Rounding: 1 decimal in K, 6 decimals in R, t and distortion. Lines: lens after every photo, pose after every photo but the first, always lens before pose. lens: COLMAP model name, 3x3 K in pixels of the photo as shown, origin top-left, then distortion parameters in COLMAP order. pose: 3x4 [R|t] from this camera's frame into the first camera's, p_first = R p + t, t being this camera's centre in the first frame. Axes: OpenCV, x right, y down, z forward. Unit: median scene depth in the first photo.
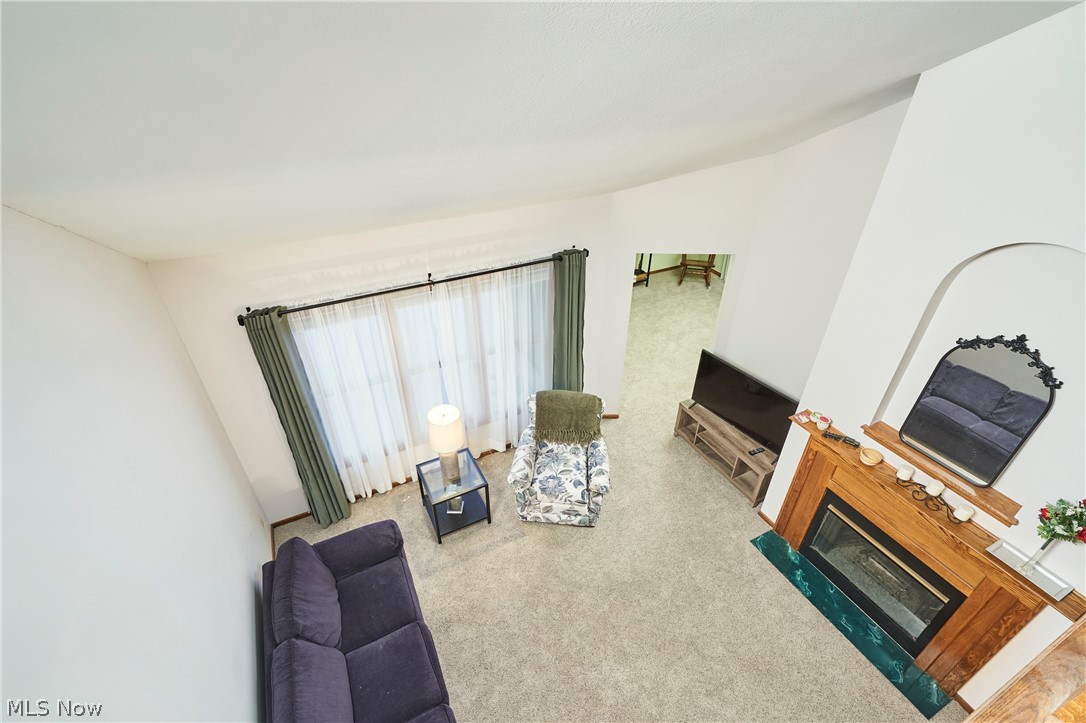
lens RADIAL K [[506.2, 0, 543.0], [0, 506.2, 361.5], [0, 0, 1]] dist [-0.001224, -0.000107]
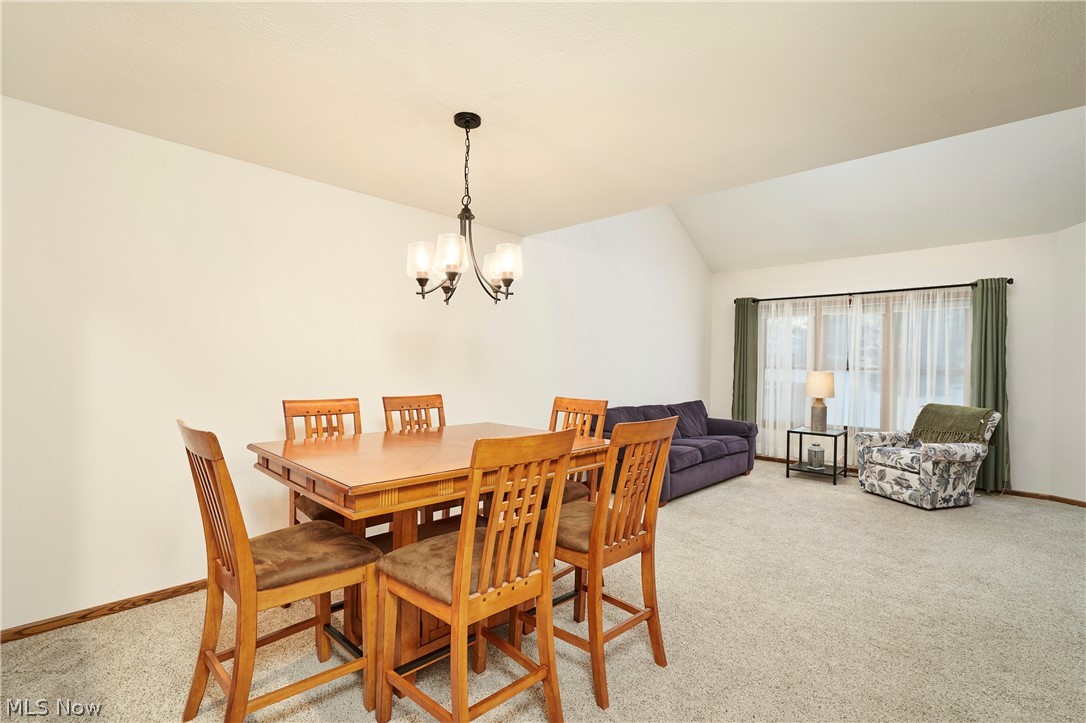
lens RADIAL K [[506.2, 0, 543.0], [0, 506.2, 361.5], [0, 0, 1]] dist [-0.001224, -0.000107]
pose [[0.329573, 0.002565, -0.944127, 0.795180], [-0.541154, 0.819942, -0.186676, 0.695010], [0.773650, 0.572441, 0.271619, 0.022296]]
